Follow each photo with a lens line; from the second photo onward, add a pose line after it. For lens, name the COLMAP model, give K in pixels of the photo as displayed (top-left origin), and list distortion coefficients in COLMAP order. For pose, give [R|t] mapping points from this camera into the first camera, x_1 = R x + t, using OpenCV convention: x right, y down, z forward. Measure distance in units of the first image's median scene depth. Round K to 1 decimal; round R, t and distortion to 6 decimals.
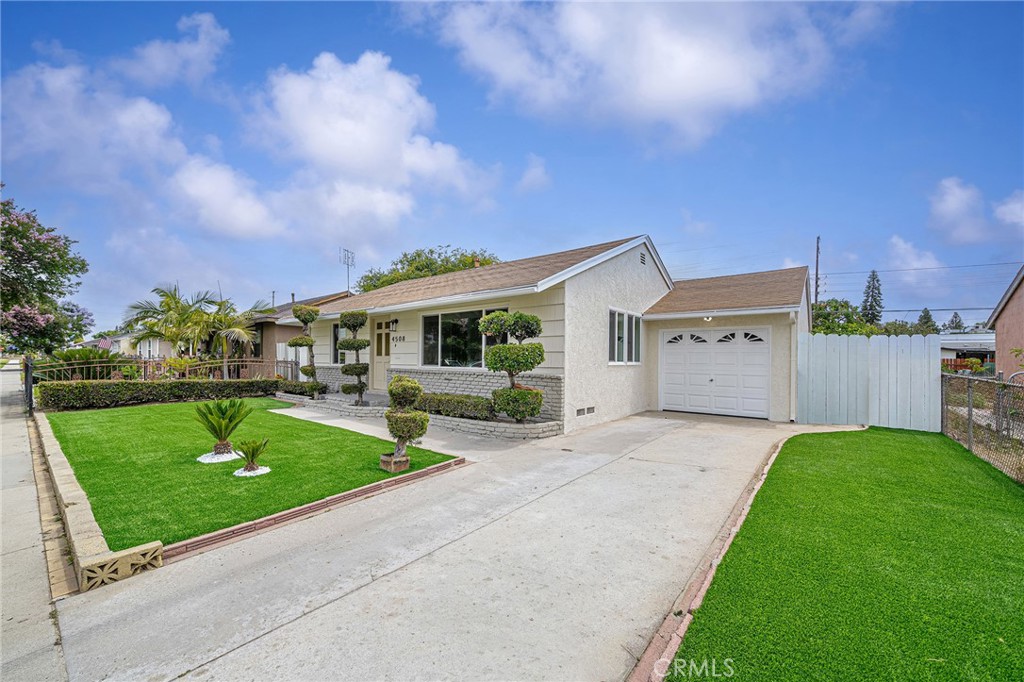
lens RADIAL K [[377.1, 0, 523.5], [0, 377.1, 340.5], [0, 0, 1]] dist [-0.000946, -0.000028]
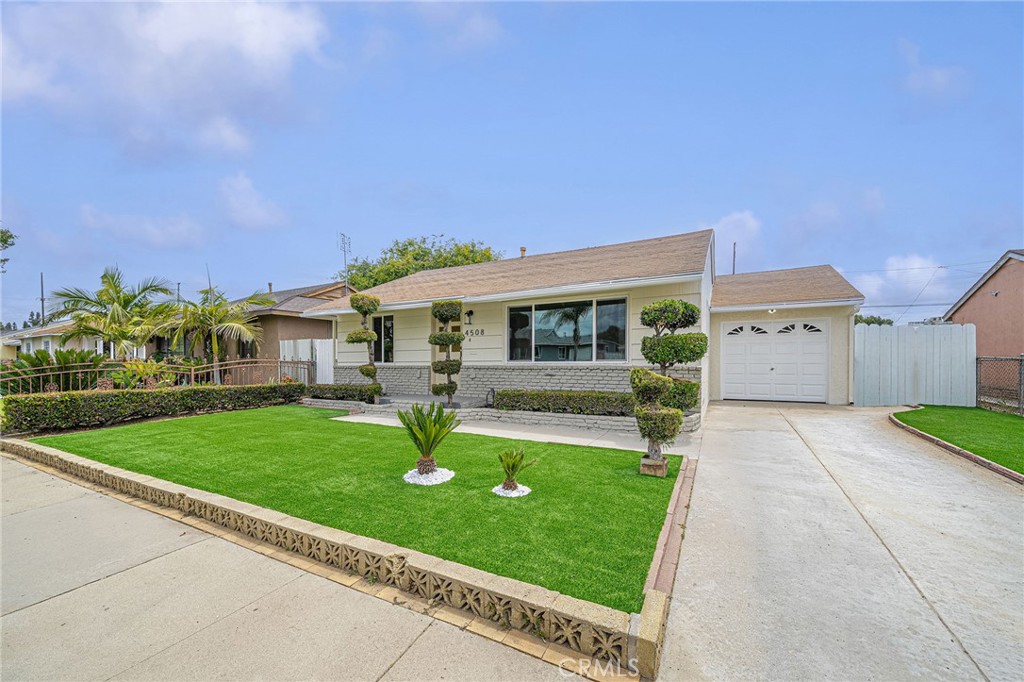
lens RADIAL K [[377.1, 0, 523.5], [0, 377.1, 340.5], [0, 0, 1]] dist [-0.000946, -0.000028]
pose [[0.980226, -0.012146, 0.197509, -0.407793], [0.010880, 0.999913, 0.007495, 0.009540], [-0.197583, -0.005198, 0.980272, 0.096935]]
